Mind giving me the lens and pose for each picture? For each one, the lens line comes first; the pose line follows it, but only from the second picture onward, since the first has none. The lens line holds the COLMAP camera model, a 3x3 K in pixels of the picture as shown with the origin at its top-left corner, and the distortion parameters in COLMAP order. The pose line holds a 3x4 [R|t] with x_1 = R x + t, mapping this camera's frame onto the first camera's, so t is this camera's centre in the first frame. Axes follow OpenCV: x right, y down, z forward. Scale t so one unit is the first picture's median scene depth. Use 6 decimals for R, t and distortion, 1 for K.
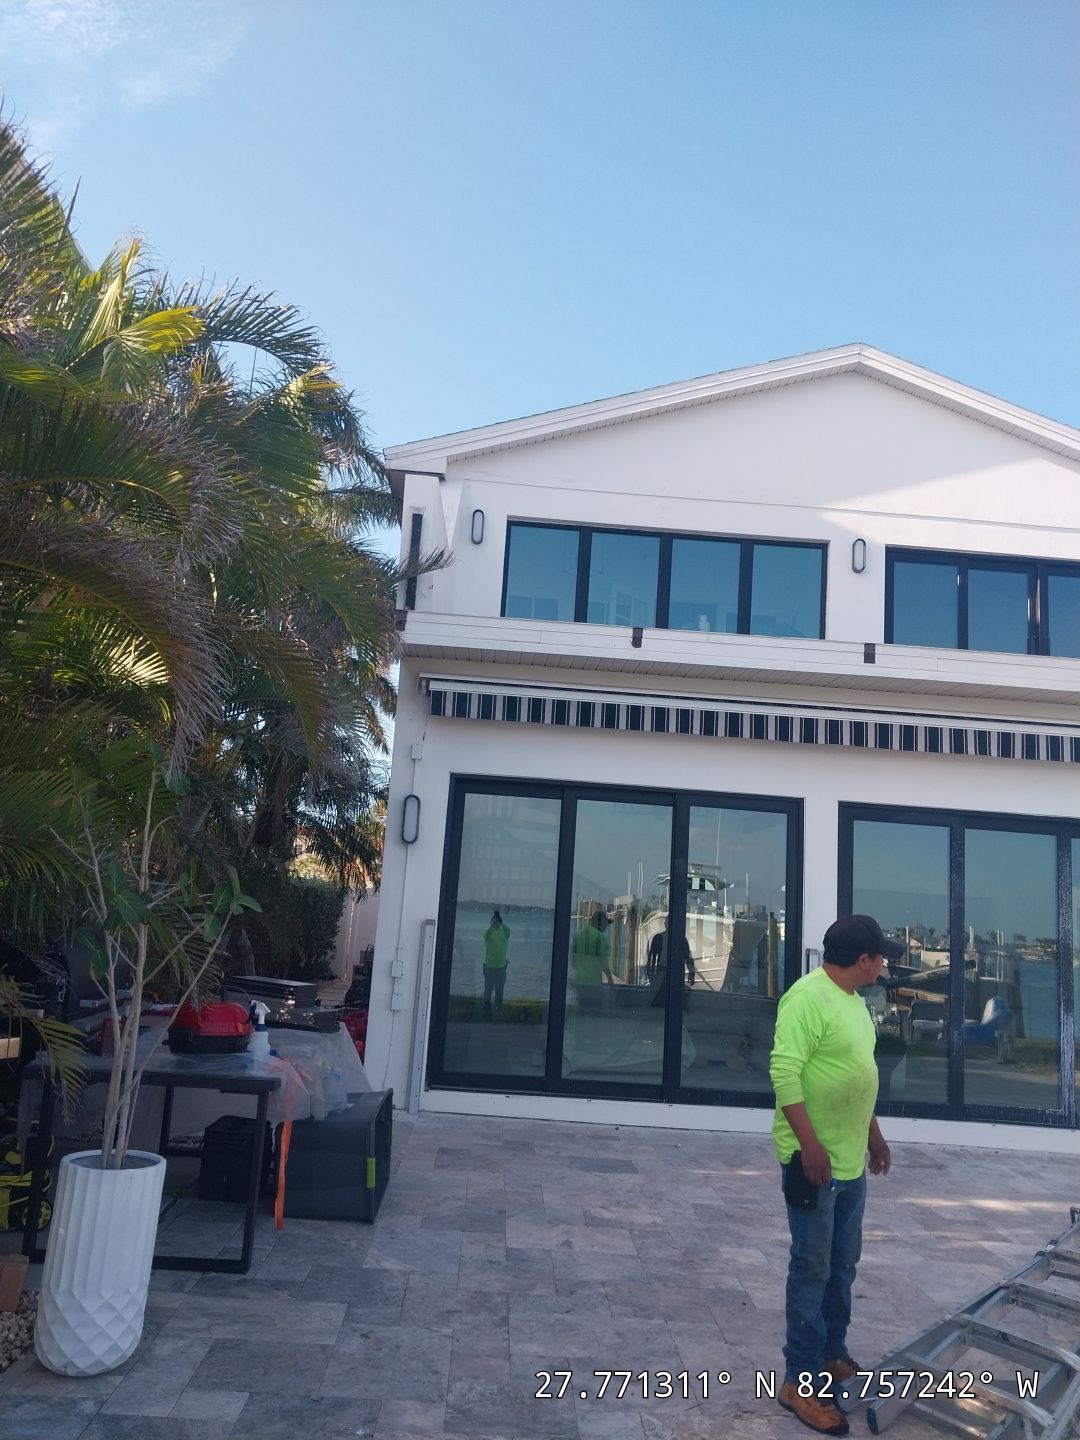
lens RADIAL K [[1187.7, 0, 552.7], [0, 1187.7, 719.3], [0, 0, 1]] dist [0.048465, 0.003143]
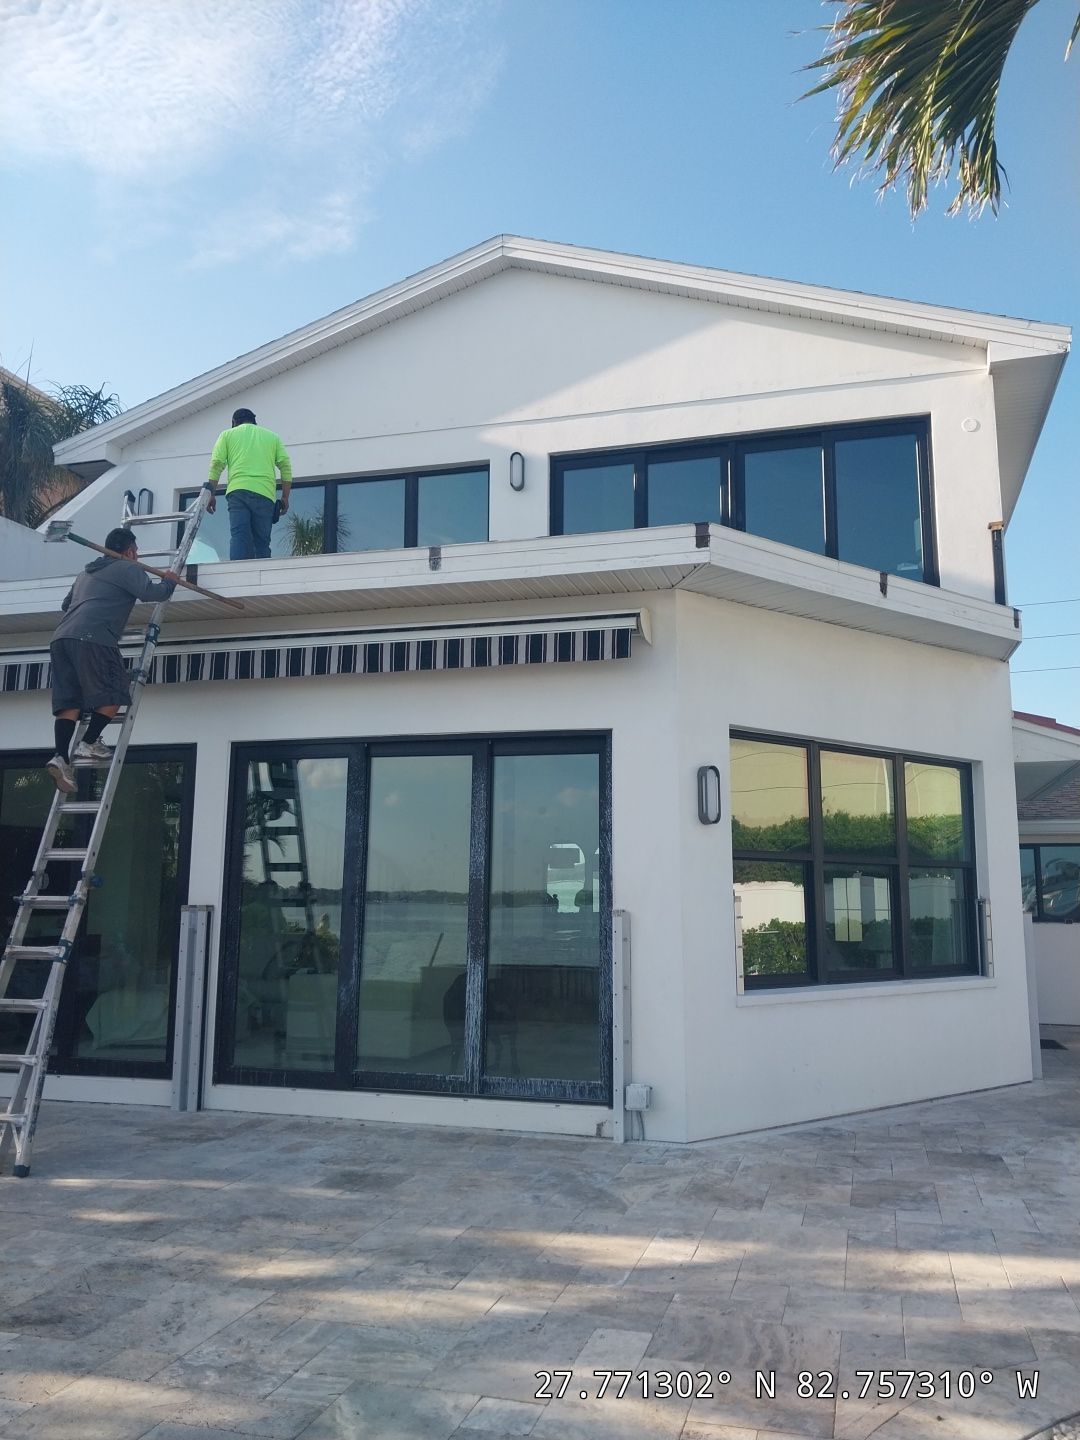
lens RADIAL K [[1133.8, 0, 539.7], [0, 1133.8, 678.6], [0, 0, 1]] dist [0.181862, -0.000879]
pose [[0.928708, -0.110324, -0.354020, 0.547973], [0.108172, 0.993794, -0.025928, 0.046765], [0.354683, -0.014215, 0.934879, 0.167315]]
